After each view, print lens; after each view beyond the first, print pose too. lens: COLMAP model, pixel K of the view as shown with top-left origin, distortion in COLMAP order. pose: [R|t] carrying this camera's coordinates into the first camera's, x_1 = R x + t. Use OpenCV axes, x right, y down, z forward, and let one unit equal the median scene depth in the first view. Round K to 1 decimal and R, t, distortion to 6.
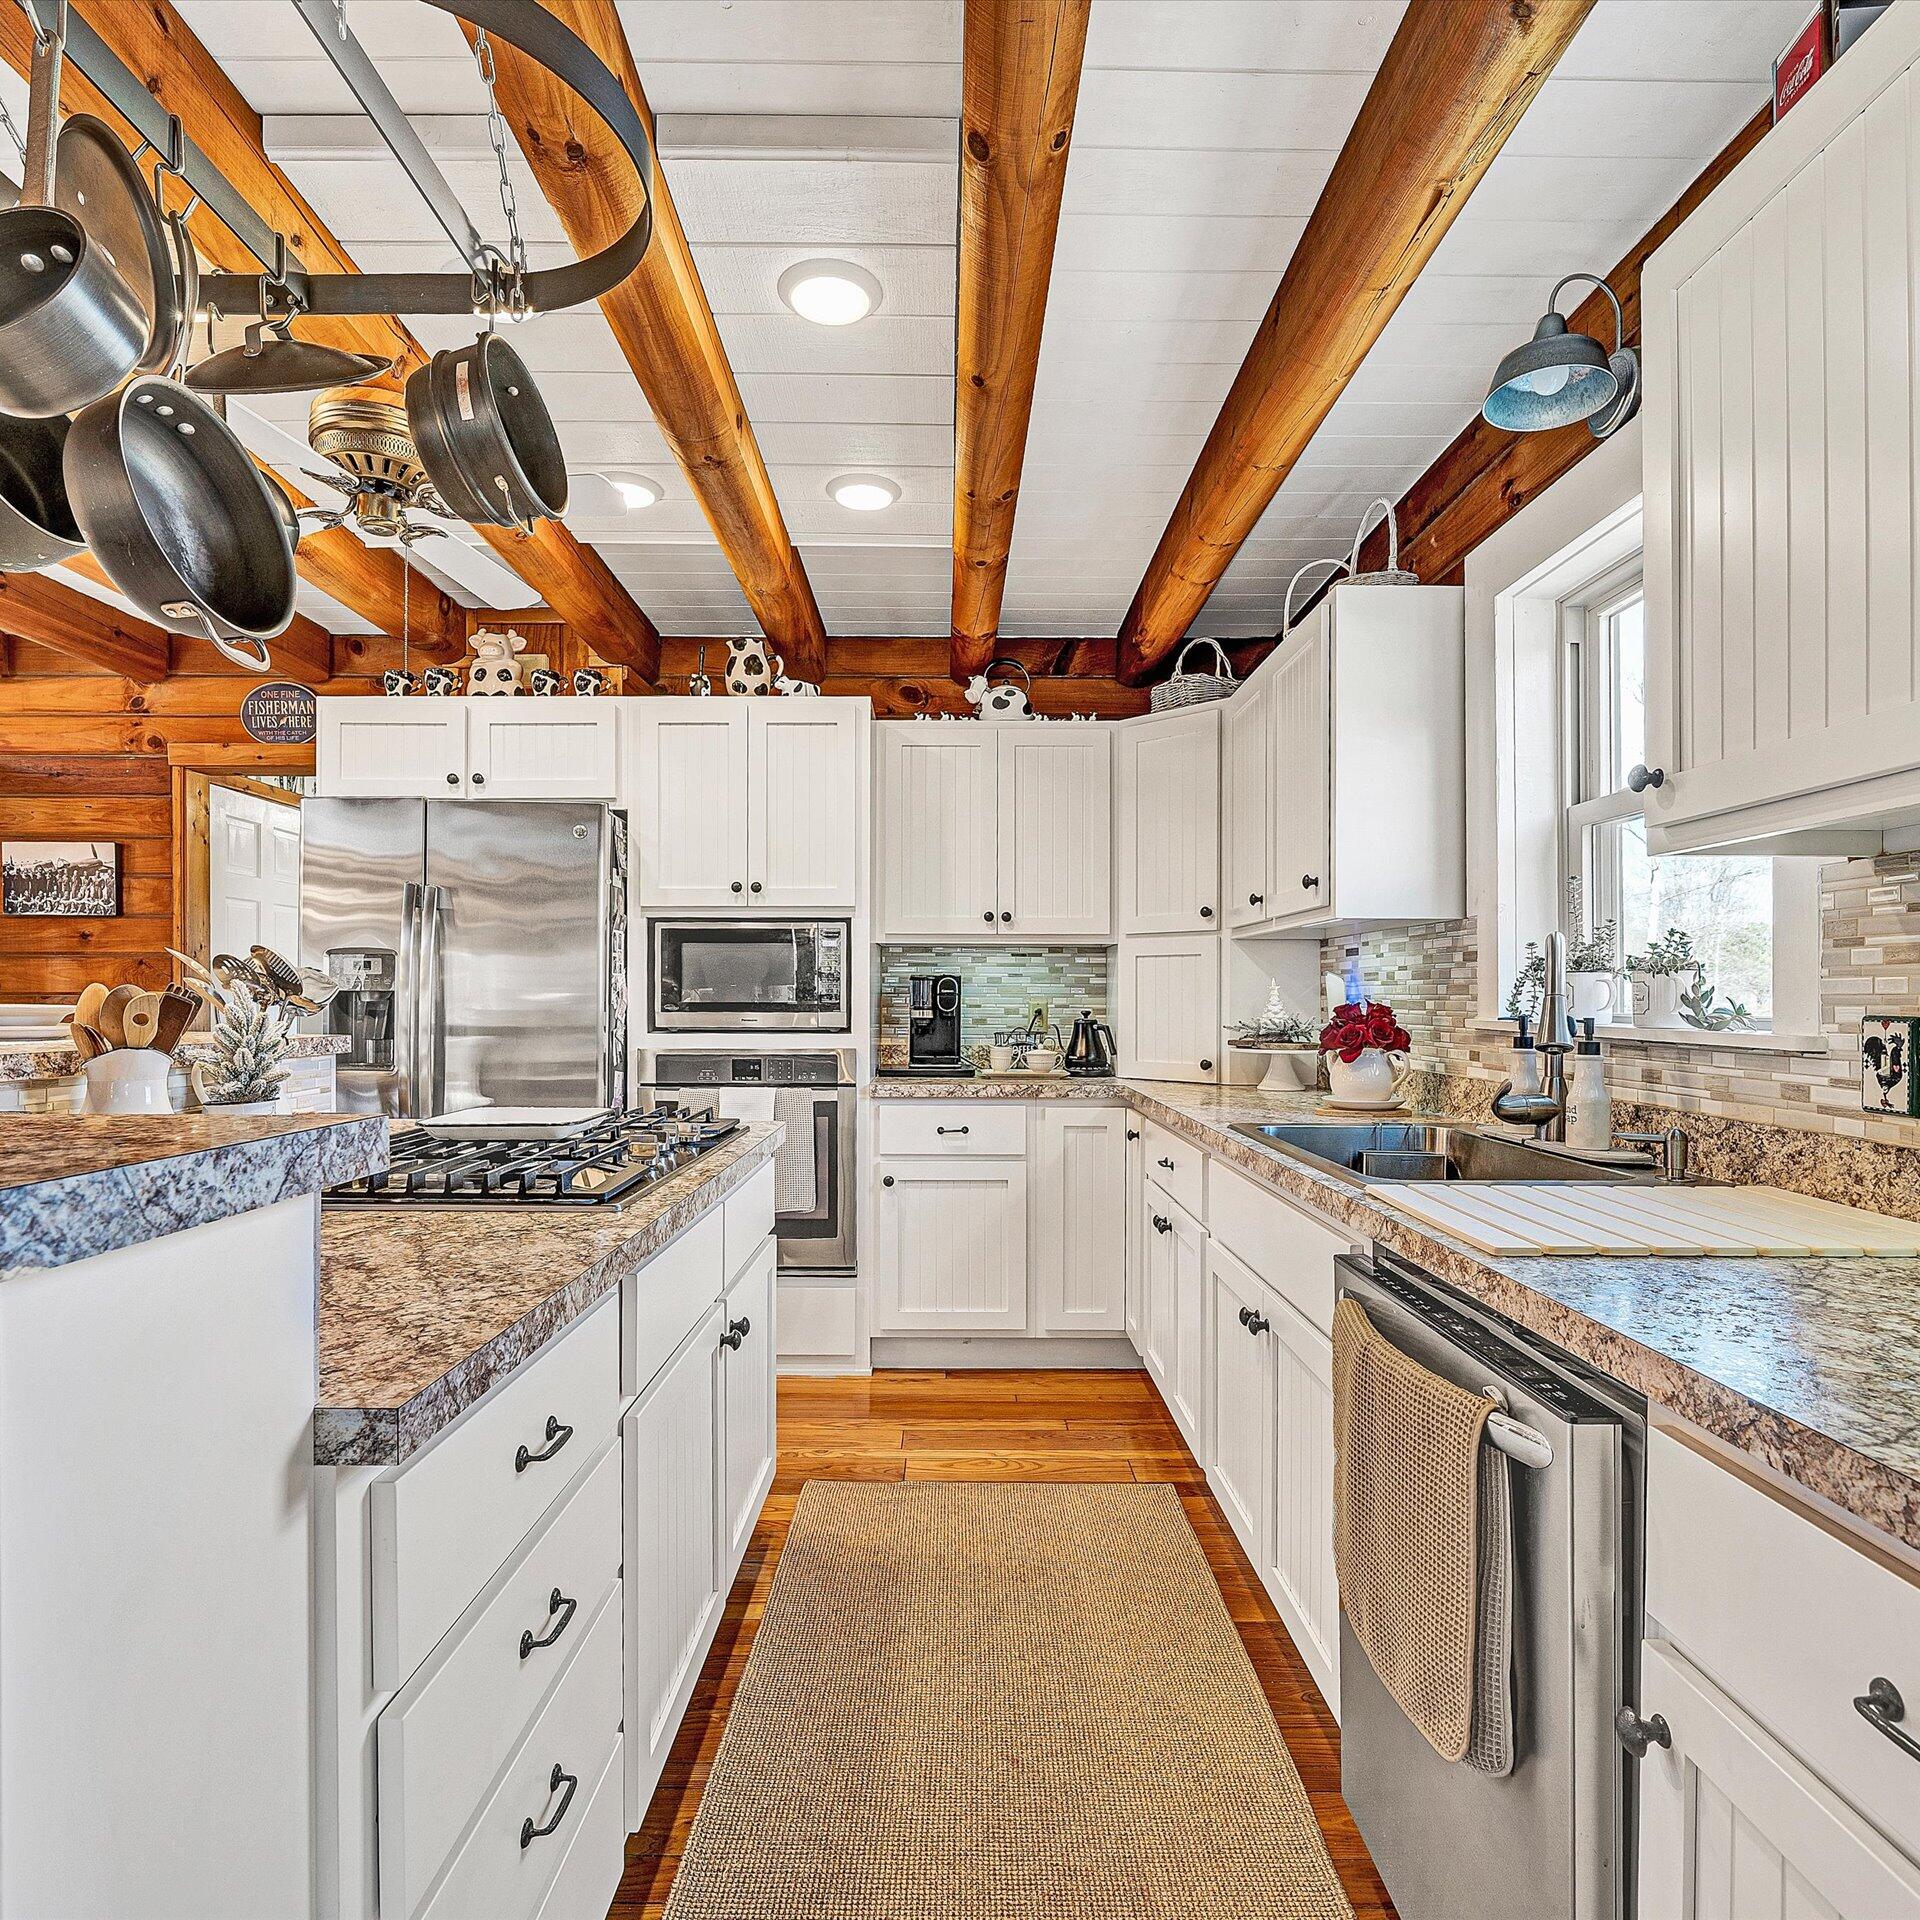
lens RADIAL K [[1125.3, 0, 958.4], [0, 1125.3, 978.3], [0, 0, 1]] dist [-0.011677, -0.001390]
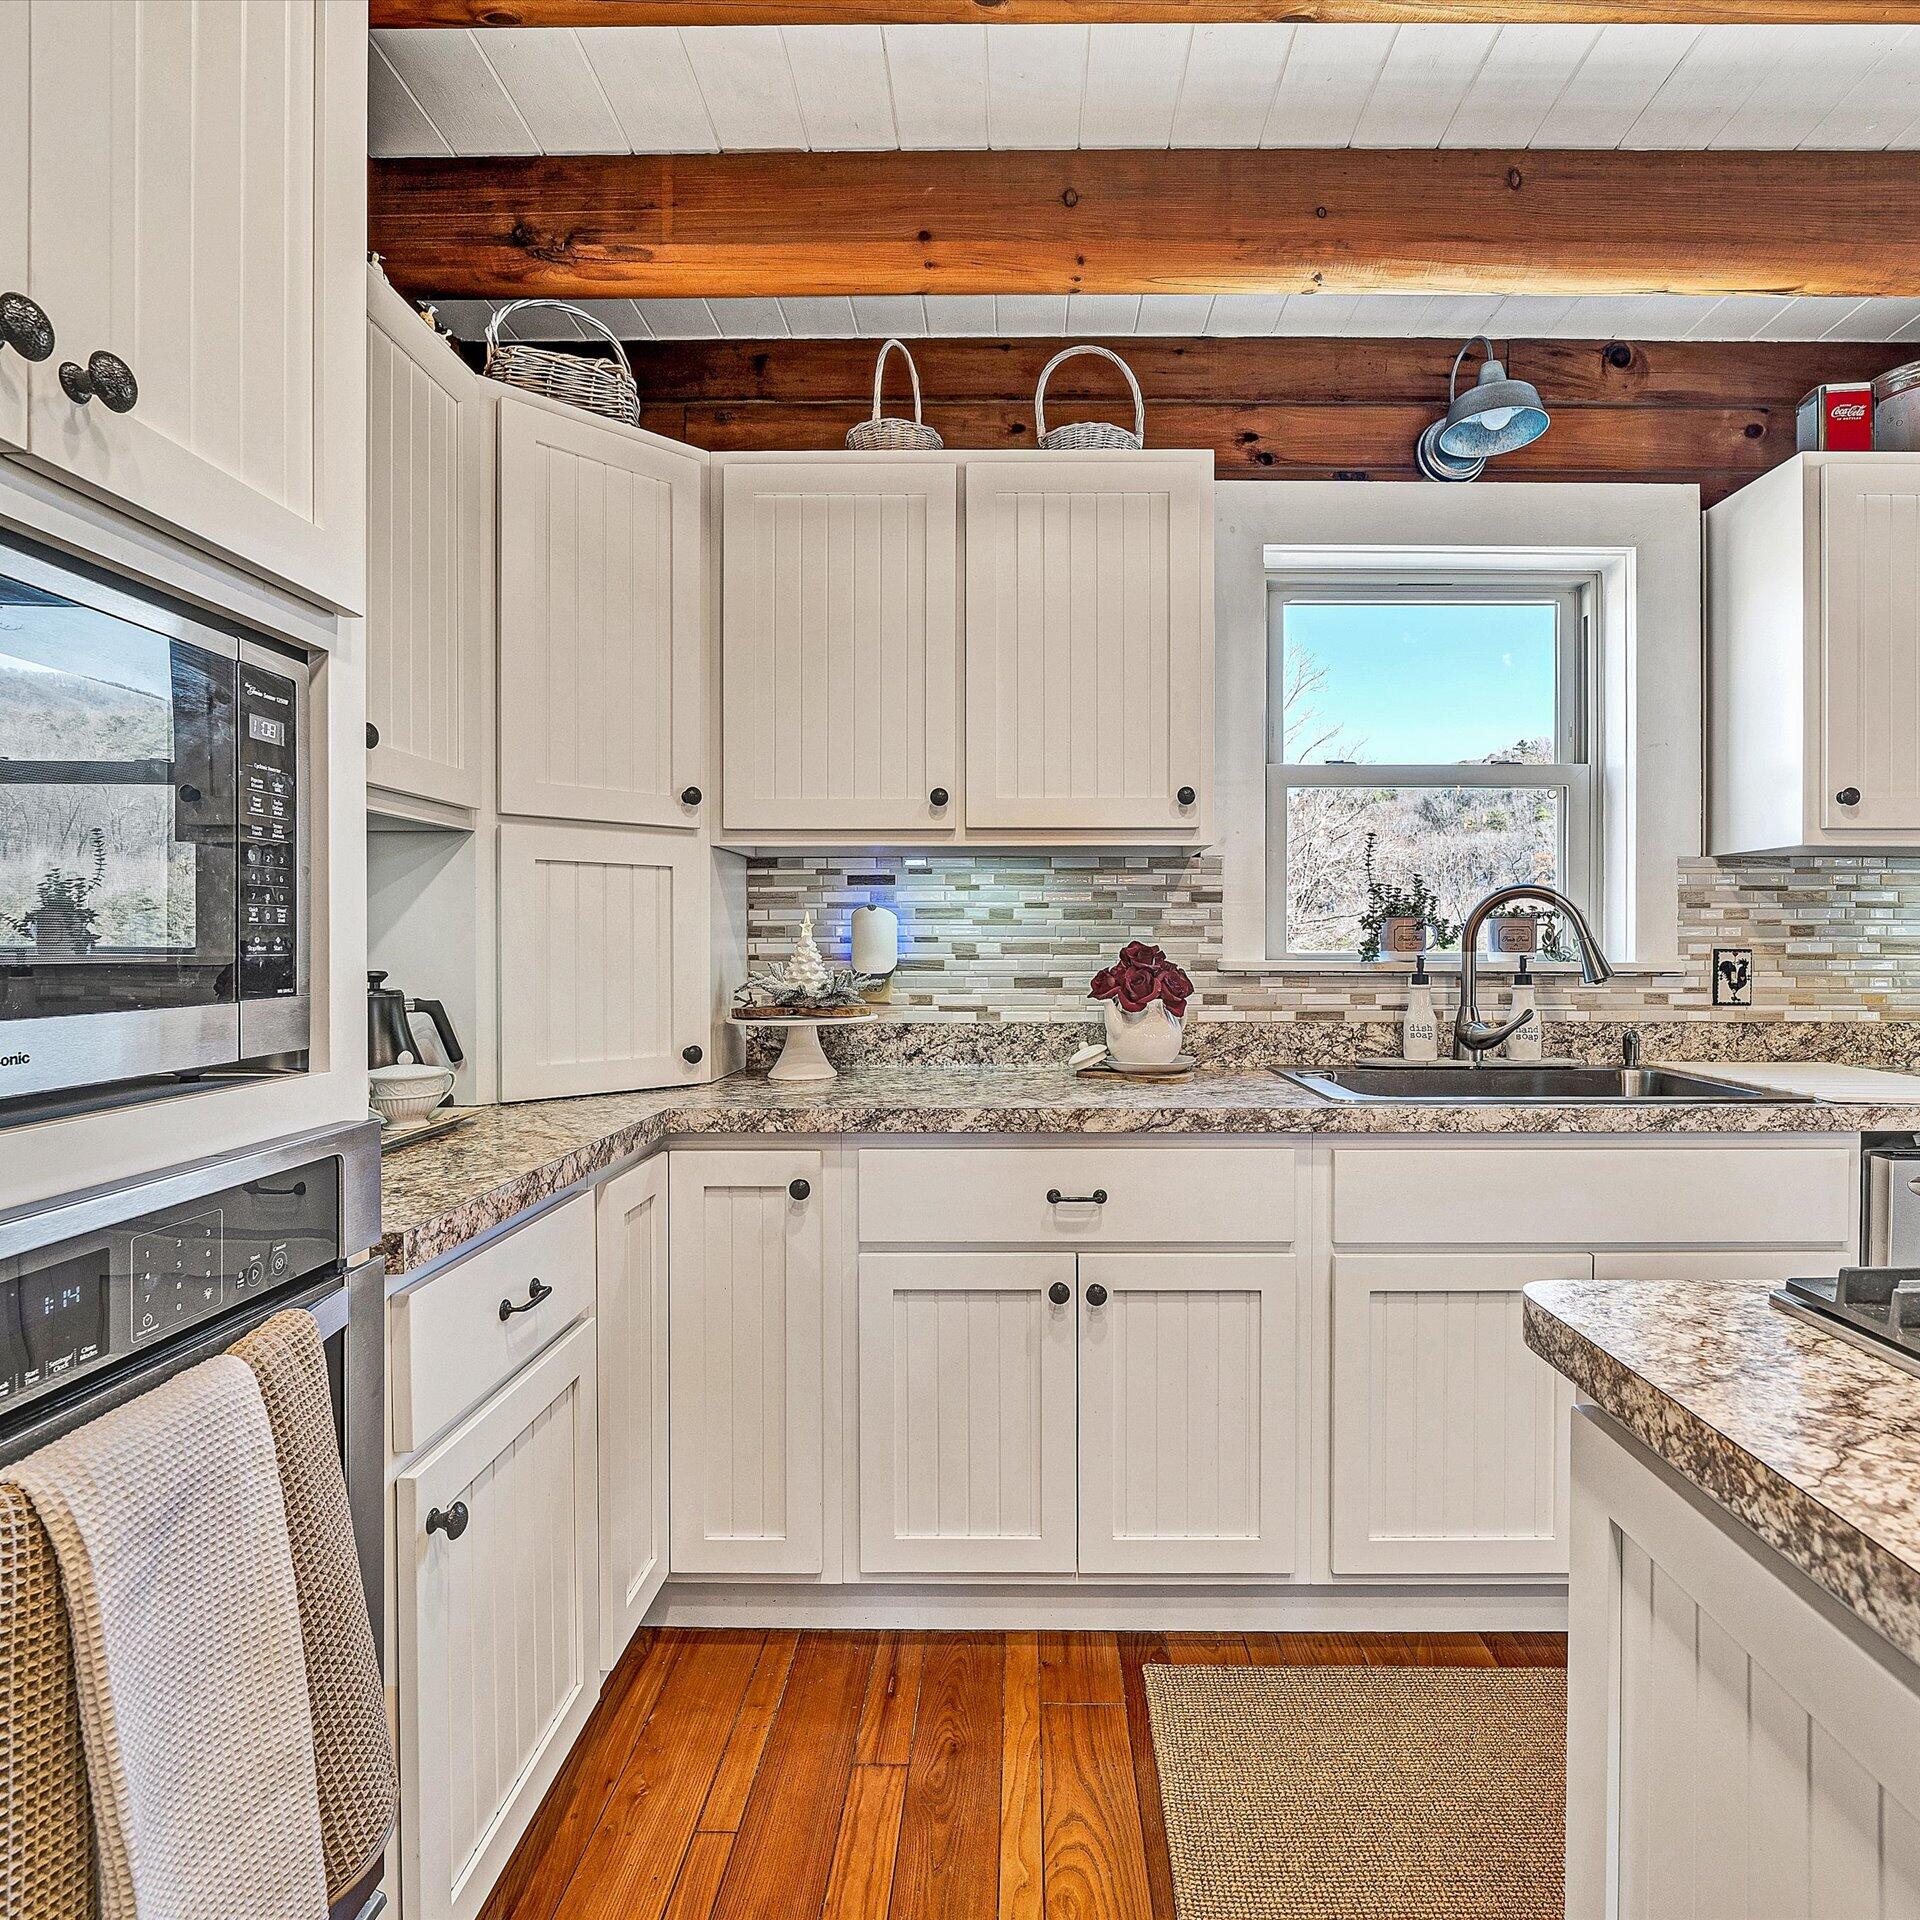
lens RADIAL K [[1125.3, 0, 1004.1], [0, 1125.3, 940.9], [0, 0, 1]] dist [-0.011677, -0.001390]
pose [[0.014381, -0.002078, 0.999894, -0.892645], [-0.015624, 0.999875, 0.002303, 0.032831], [-0.999775, -0.015656, 0.014347, 2.009191]]
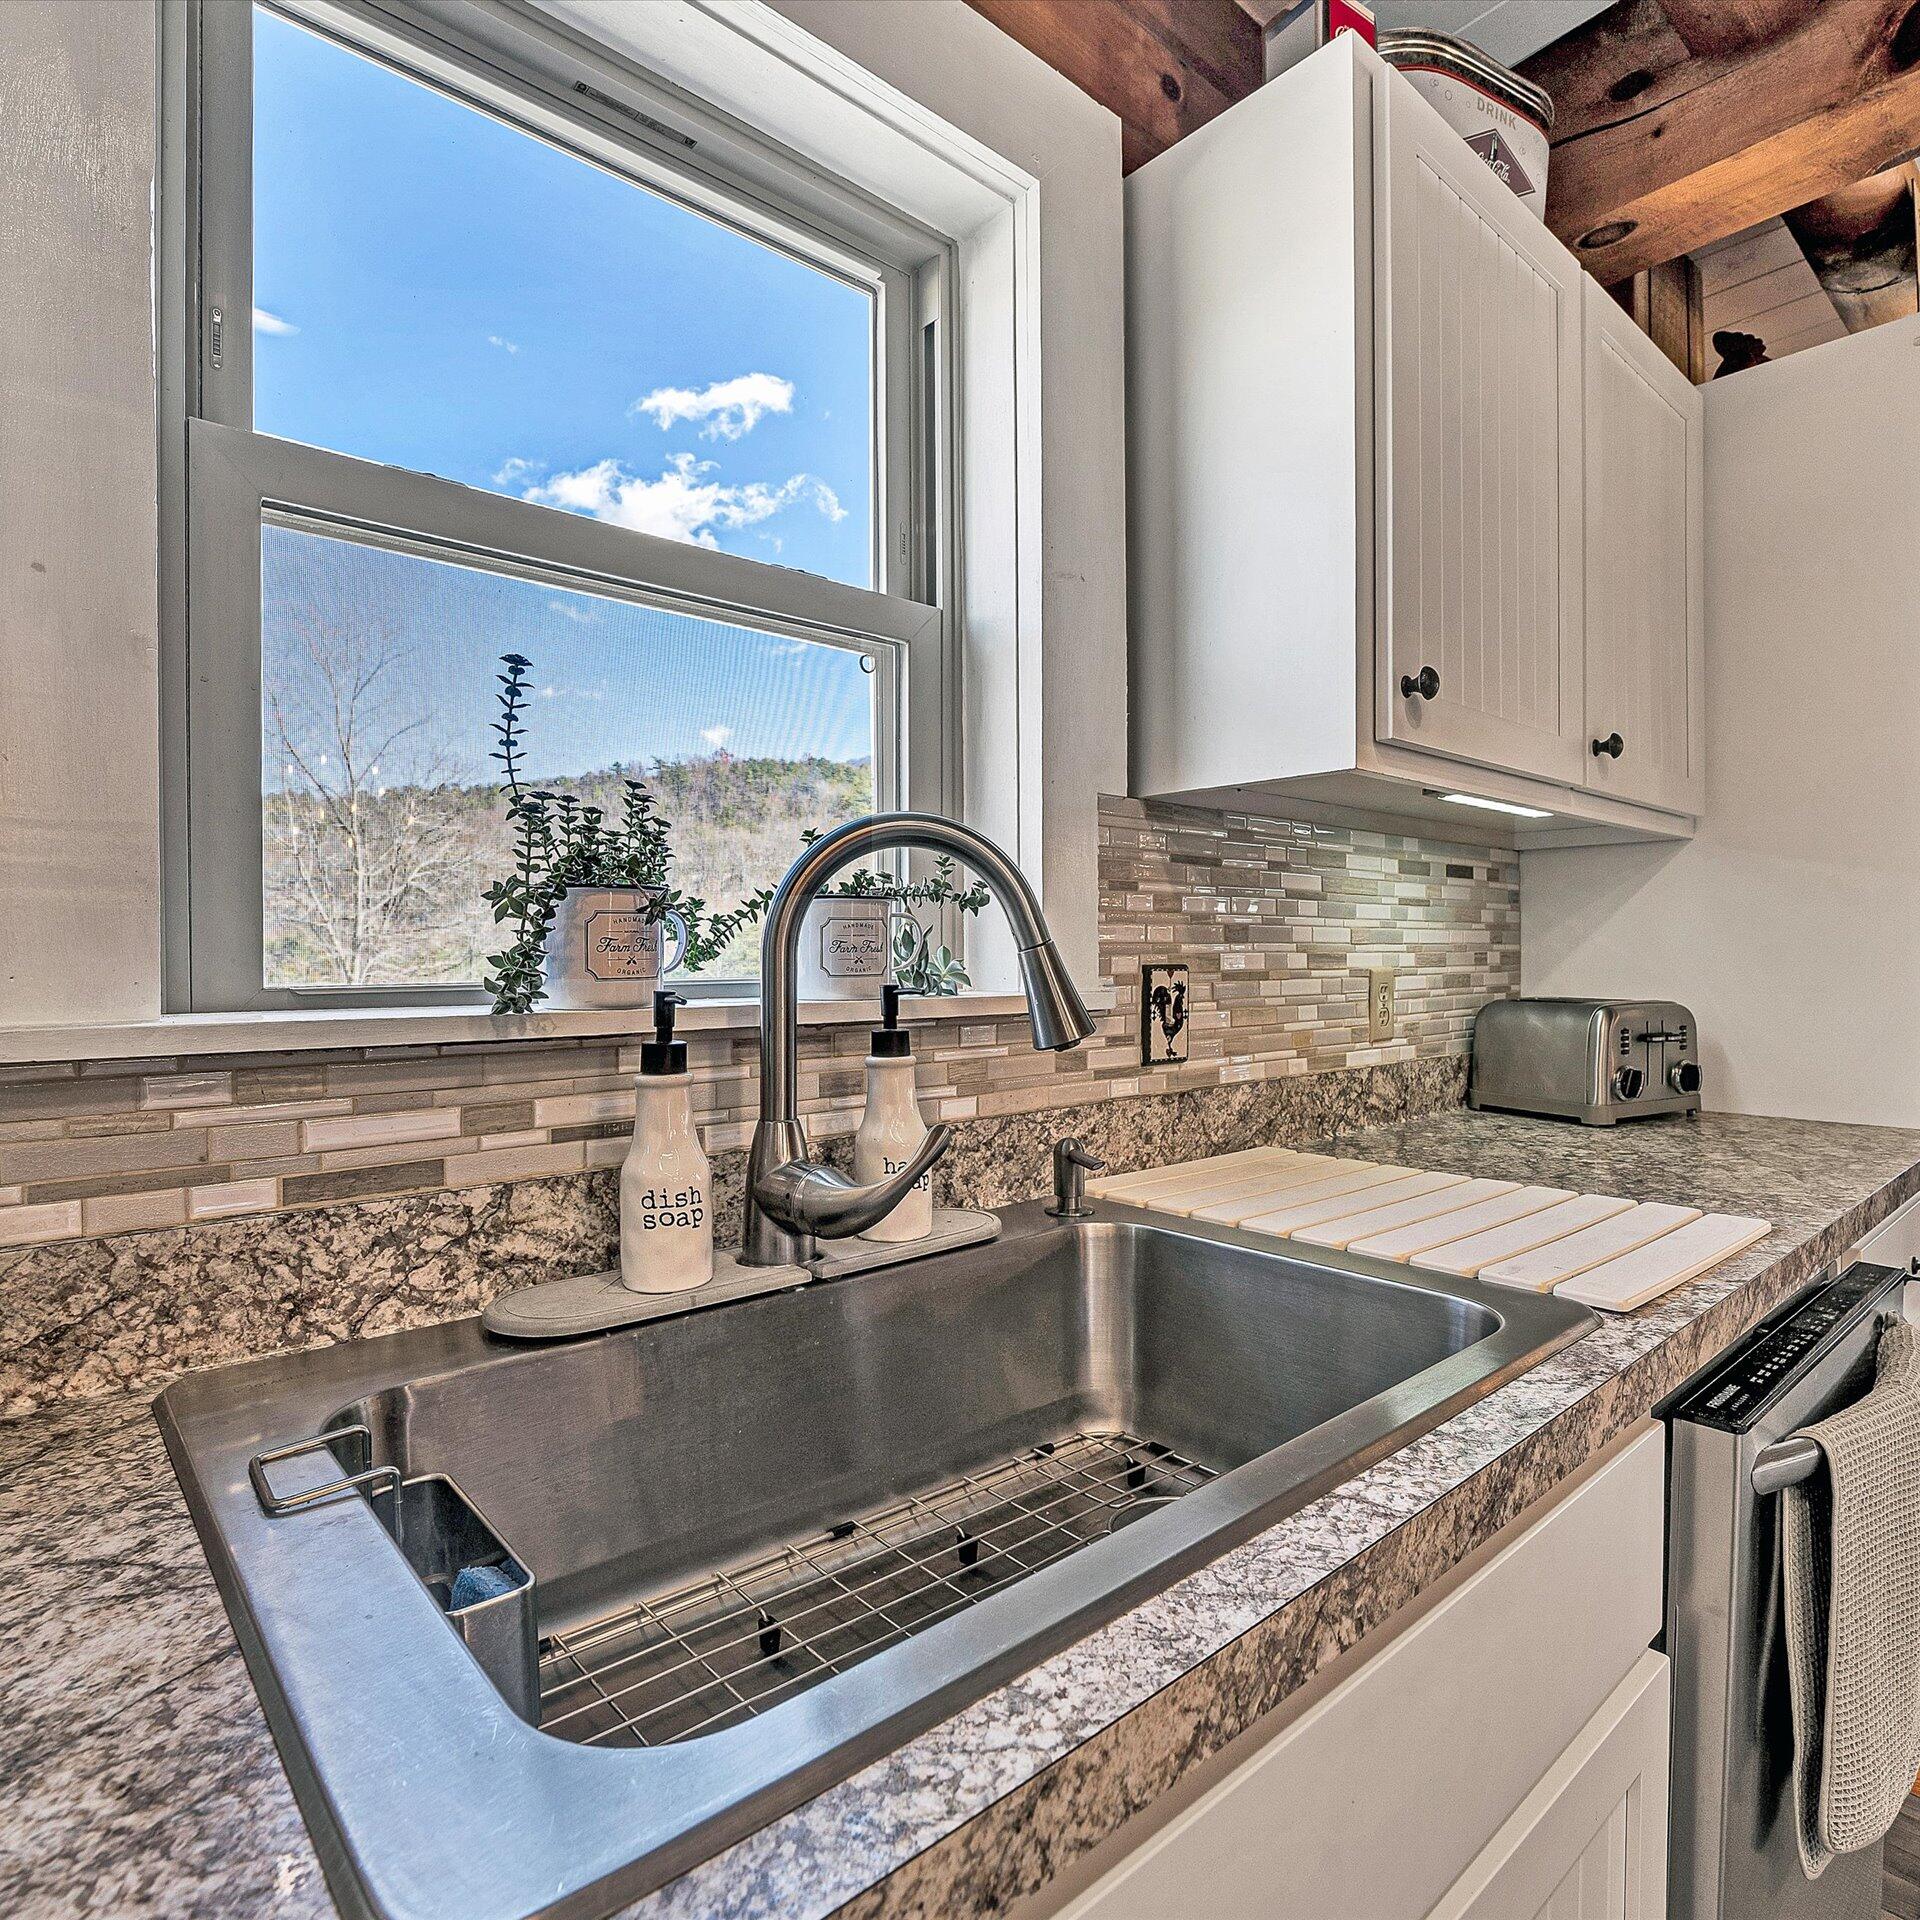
lens RADIAL K [[1125.3, 0, 961.8], [0, 1125.3, 966.6], [0, 0, 1]] dist [-0.011677, -0.001390]
pose [[-0.655766, -0.008618, 0.754915, 0.186623], [-0.008749, 0.999954, 0.003816, 0.031566], [-0.754914, -0.004103, -0.655811, 1.700189]]
